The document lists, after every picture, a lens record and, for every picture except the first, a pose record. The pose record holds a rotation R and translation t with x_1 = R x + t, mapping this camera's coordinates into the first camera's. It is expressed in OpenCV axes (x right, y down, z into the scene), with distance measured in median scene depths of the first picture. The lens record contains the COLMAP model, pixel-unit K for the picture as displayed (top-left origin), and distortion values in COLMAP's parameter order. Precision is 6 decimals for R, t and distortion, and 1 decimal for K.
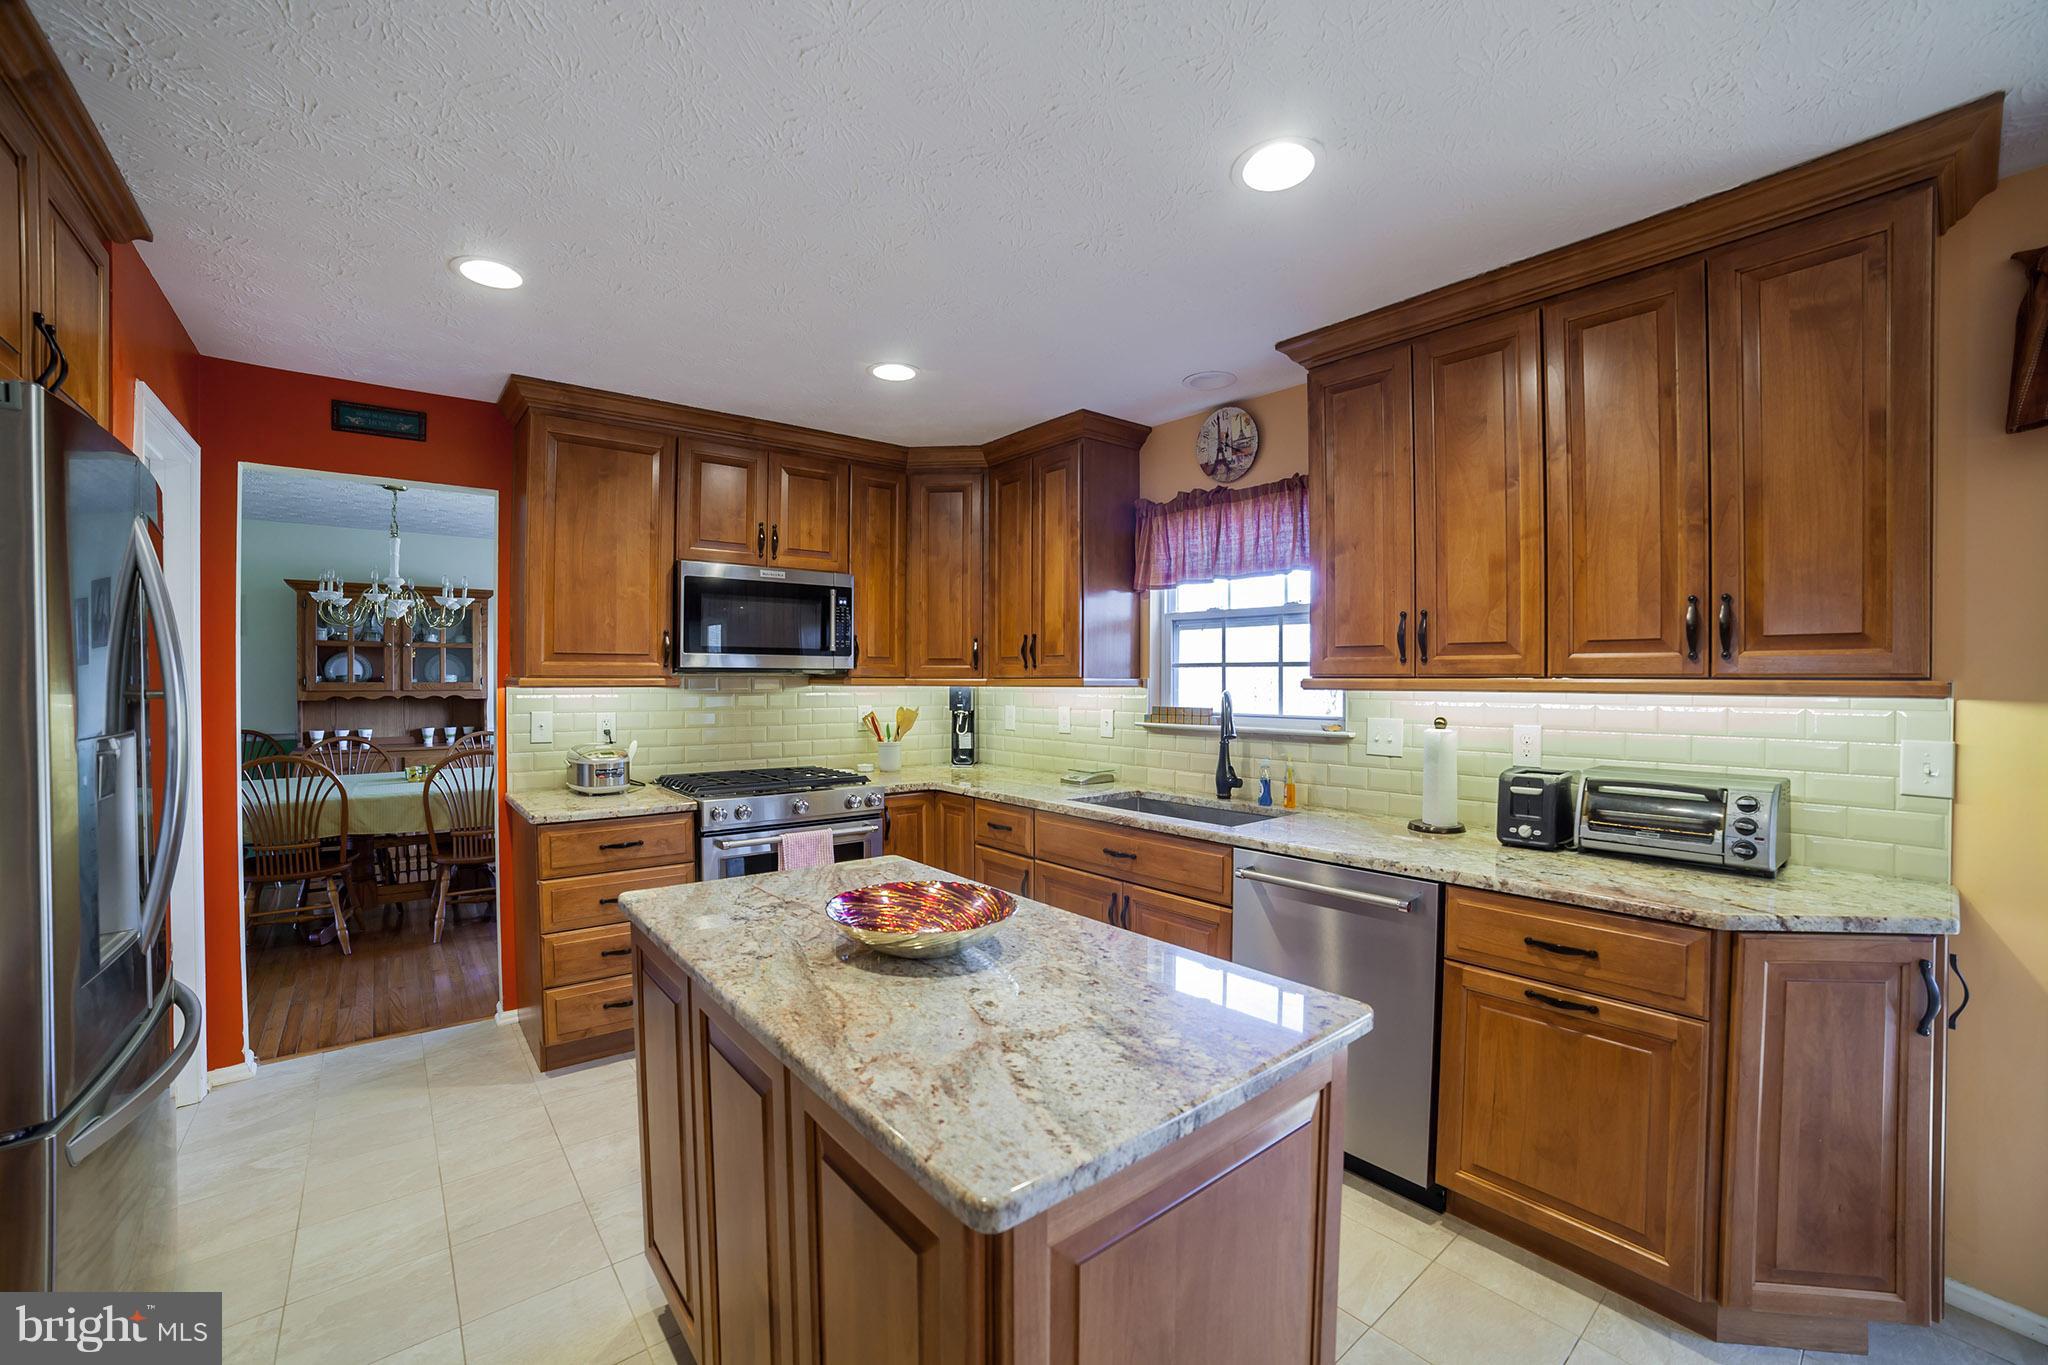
lens RADIAL K [[857.6, 0, 1064.1], [0, 857.6, 681.8], [0, 0, 1]] dist [-0.101715, 0.031209]
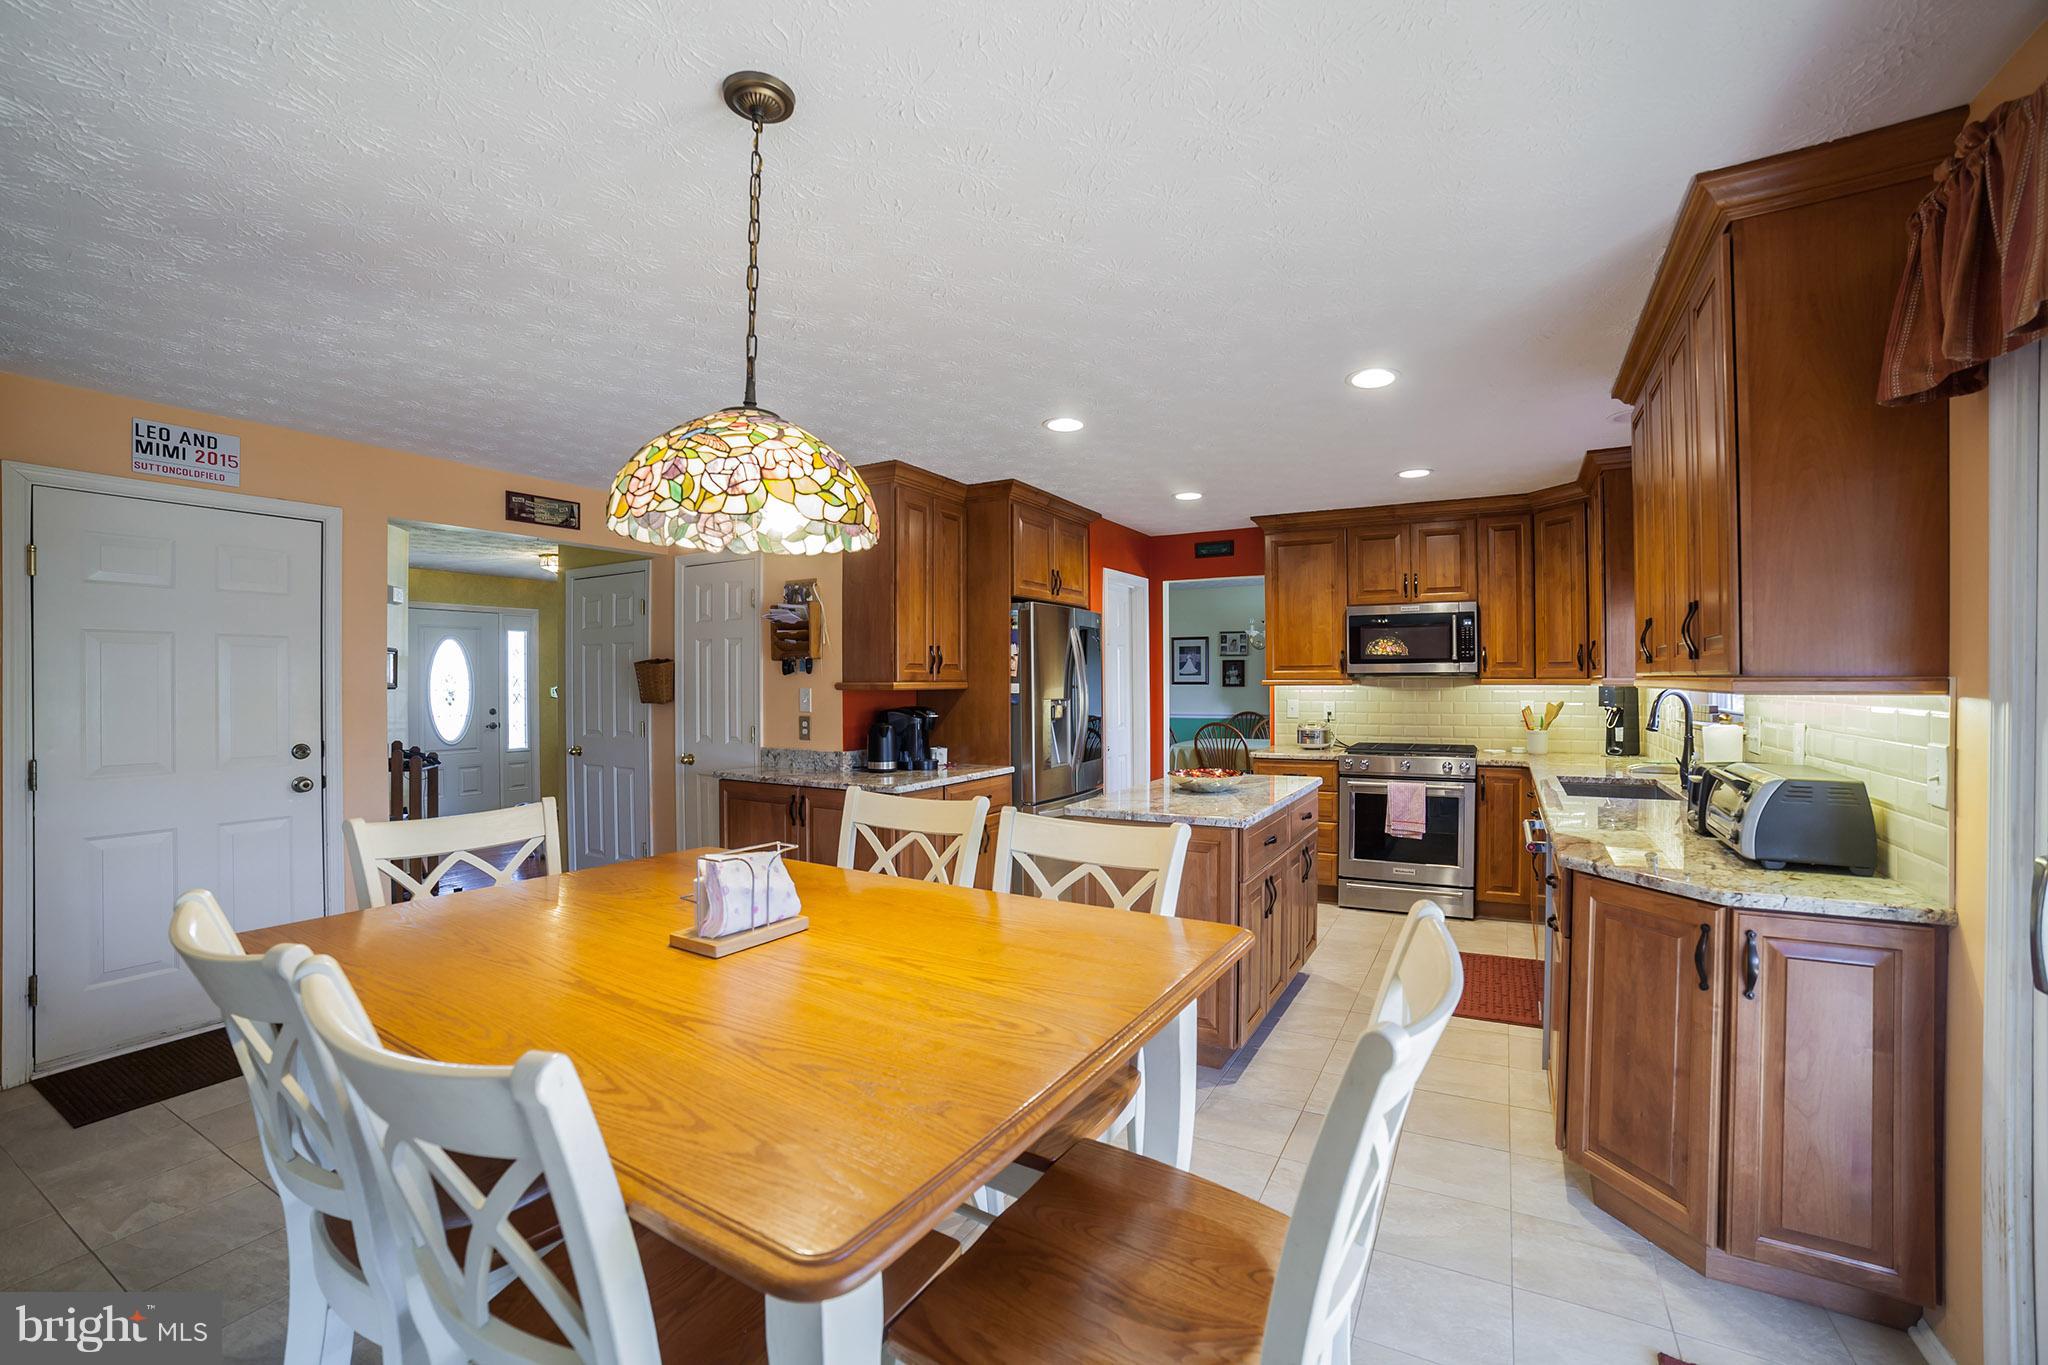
lens RADIAL K [[857.6, 0, 1064.1], [0, 857.6, 681.8], [0, 0, 1]] dist [-0.101715, 0.031209]
pose [[0.398184, -0.006696, -0.917281, 0.753934], [0.008177, 0.999960, -0.003750, 0.000400], [0.917269, -0.006007, 0.398222, -0.127920]]
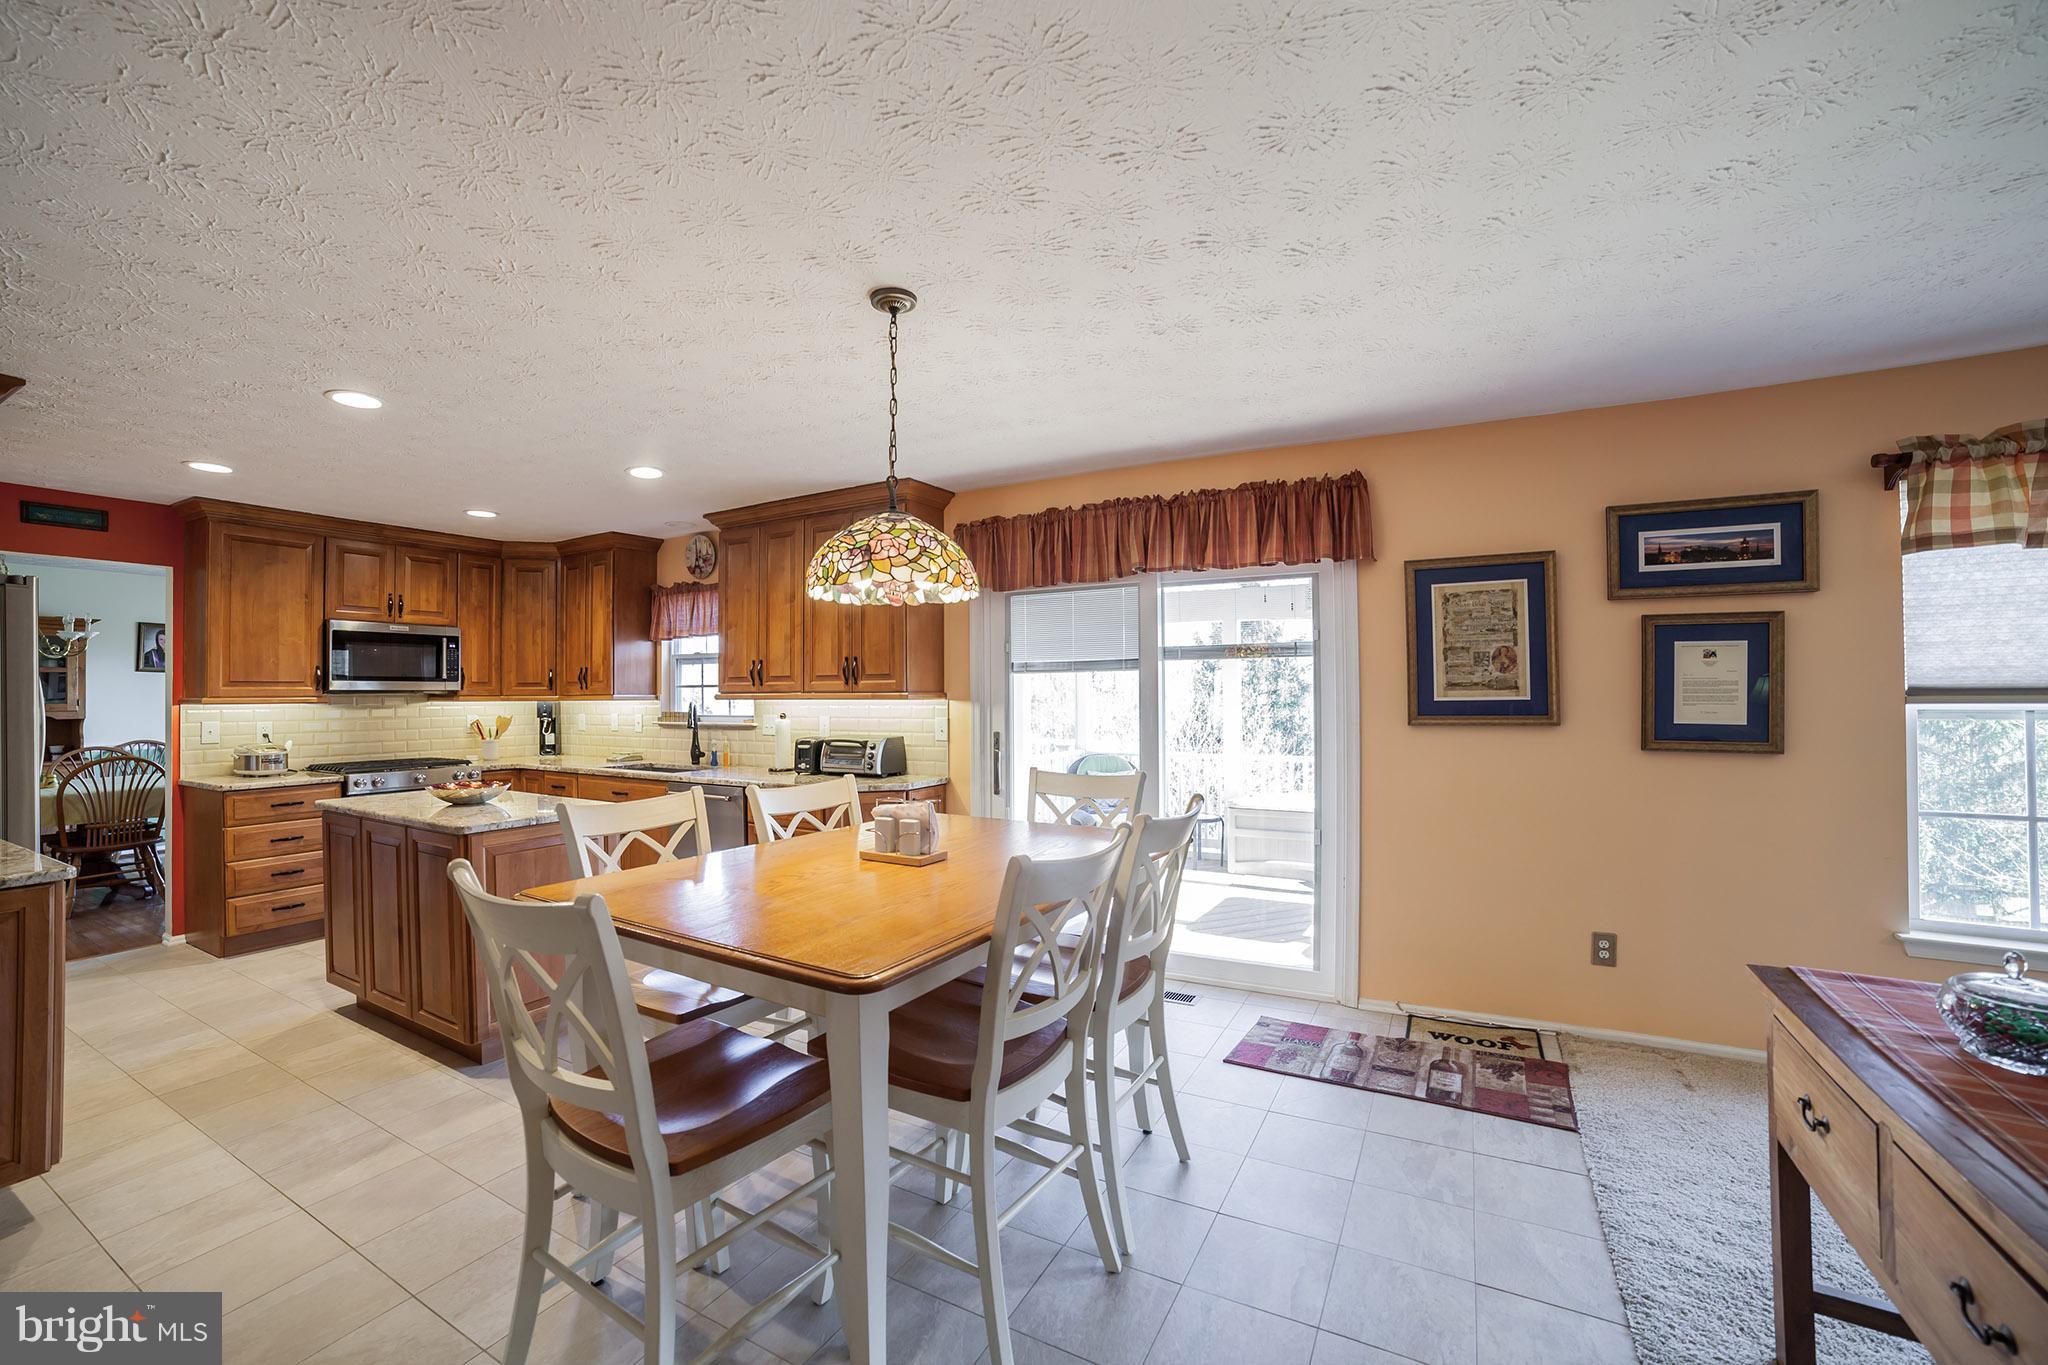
lens RADIAL K [[857.6, 0, 1064.1], [0, 857.6, 681.8], [0, 0, 1]] dist [-0.101715, 0.031209]
pose [[0.937491, -0.005346, 0.347967, 0.269271], [0.011580, 0.999807, -0.015840, 0.005877], [-0.347816, 0.018879, 0.937373, -0.781344]]
